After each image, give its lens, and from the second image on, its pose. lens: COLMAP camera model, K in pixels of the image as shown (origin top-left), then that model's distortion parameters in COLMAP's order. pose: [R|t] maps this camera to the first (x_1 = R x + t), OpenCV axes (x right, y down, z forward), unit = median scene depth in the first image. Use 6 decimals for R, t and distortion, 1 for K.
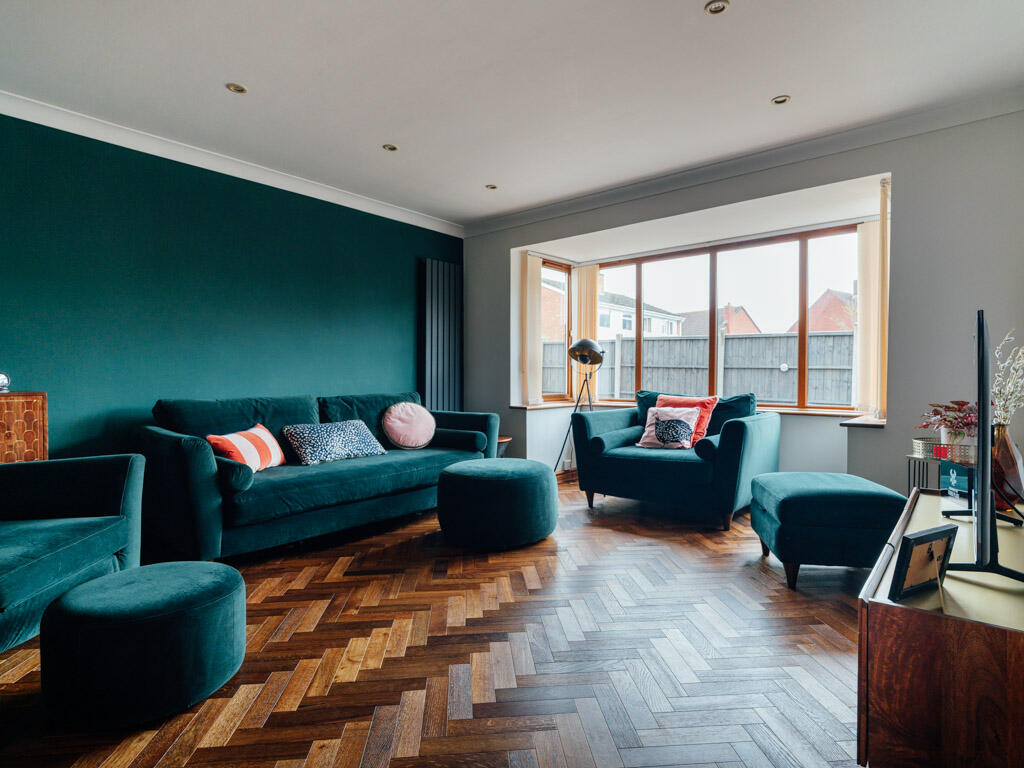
lens RADIAL K [[551.2, 0, 507.6], [0, 551.2, 382.6], [0, 0, 1]] dist [0.001453, 0.000201]
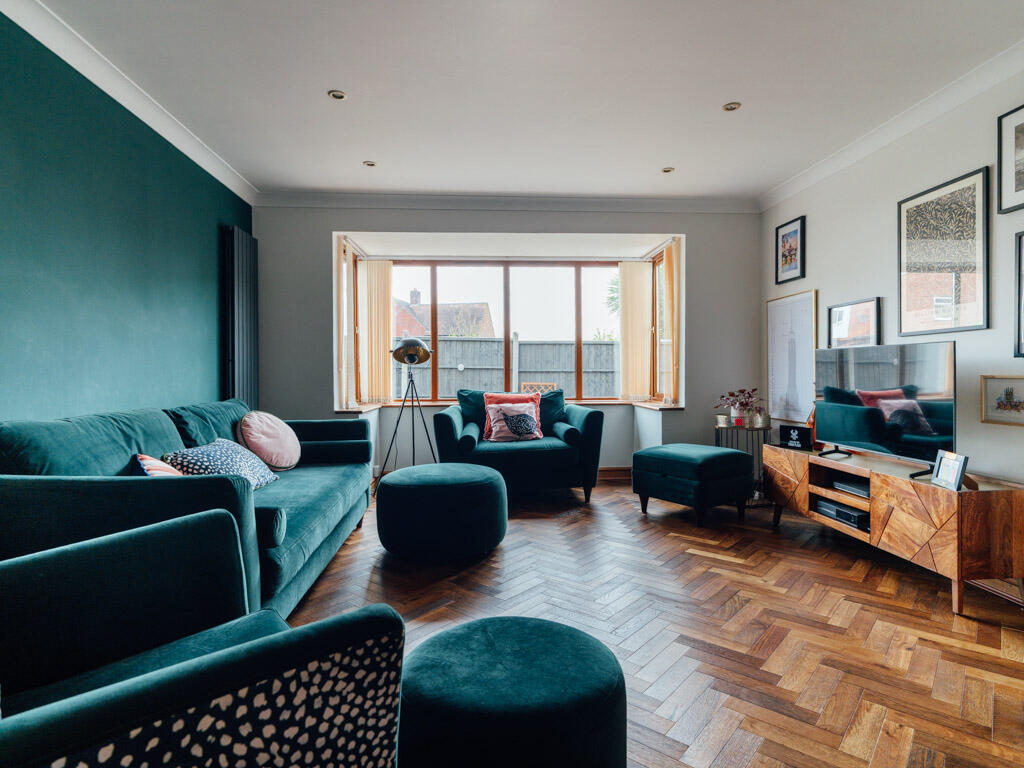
lens RADIAL K [[564.3, 0, 511.0], [0, 564.3, 380.6], [0, 0, 1]] dist [0.002535, -0.000727]
pose [[0.712119, -0.013122, 0.701936, -0.546205], [0.014757, 0.999884, 0.003720, -0.006290], [-0.701903, 0.007709, 0.712230, 0.209576]]
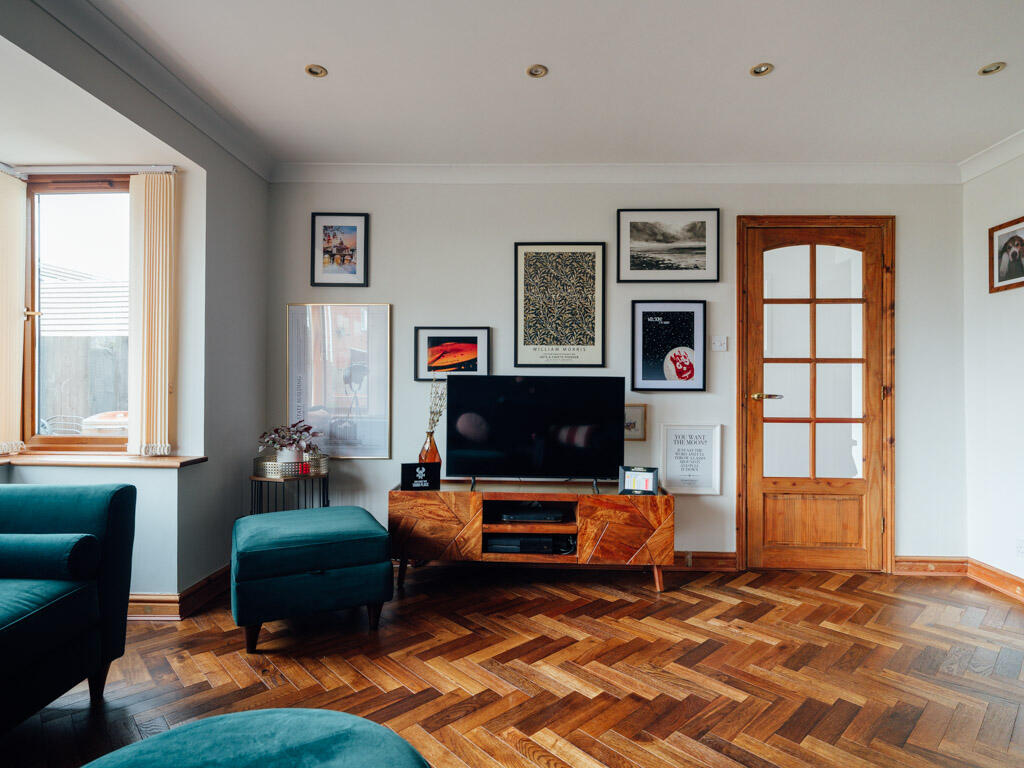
lens RADIAL K [[542.8, 0, 514.5], [0, 542.8, 391.0], [0, 0, 1]] dist [0.003502, 0.000274]
pose [[-0.627312, -0.012880, 0.778662, -0.236049], [0.001233, 0.999846, 0.017532, -0.035762], [-0.778767, 0.011958, -0.627199, 0.926925]]
